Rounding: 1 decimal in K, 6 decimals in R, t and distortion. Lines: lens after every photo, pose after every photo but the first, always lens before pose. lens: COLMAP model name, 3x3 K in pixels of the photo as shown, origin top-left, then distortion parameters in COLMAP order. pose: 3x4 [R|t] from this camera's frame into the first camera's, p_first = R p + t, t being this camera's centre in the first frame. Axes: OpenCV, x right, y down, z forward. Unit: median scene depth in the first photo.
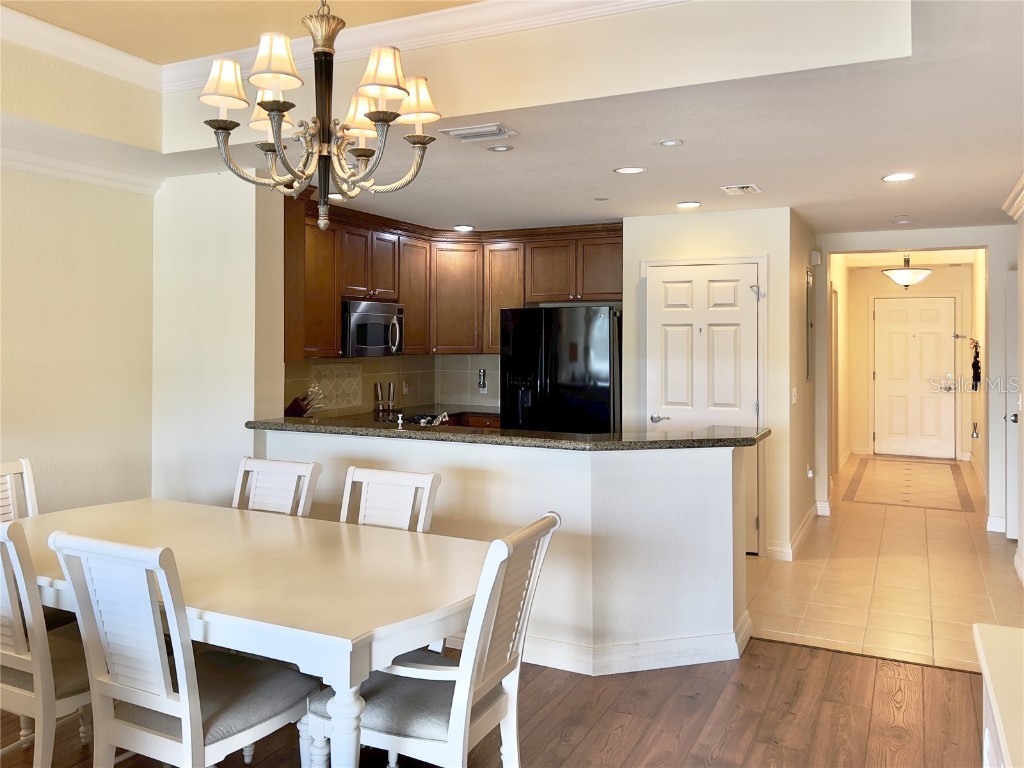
lens RADIAL K [[841.5, 0, 460.7], [0, 841.5, 330.2], [0, 0, 1]] dist [0.065792, -0.092605]
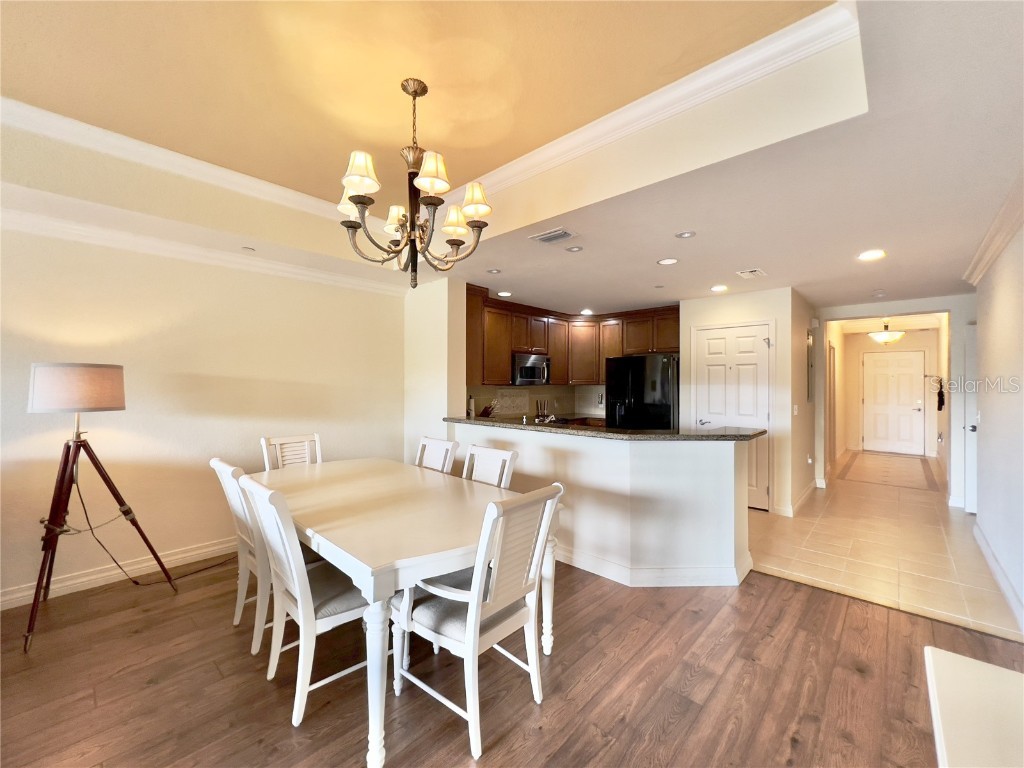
lens RADIAL K [[414.7, 0, 512.5], [0, 414.7, 381.8], [0, 0, 1]] dist [-0.002638, -0.000003]
pose [[0.966233, -0.001406, -0.257667, 0.090356], [0.002755, 0.999984, 0.004875, 0.020978], [0.257656, -0.005420, 0.966221, 0.142771]]
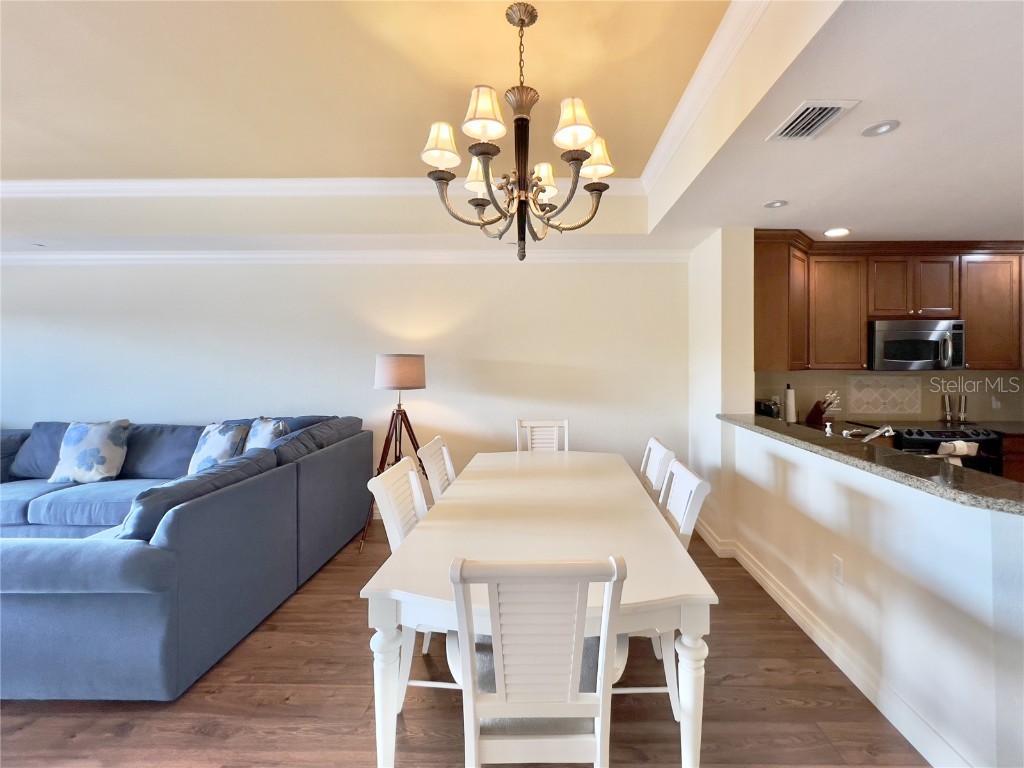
lens RADIAL K [[444.1, 0, 543.8], [0, 444.1, 357.9], [0, 0, 1]] dist [-0.001303, 0.000089]
pose [[0.464367, -0.004995, -0.885629, 0.193801], [0.009667, 0.999953, -0.000571, 0.011840], [0.885590, -0.008296, 0.464394, 0.322087]]
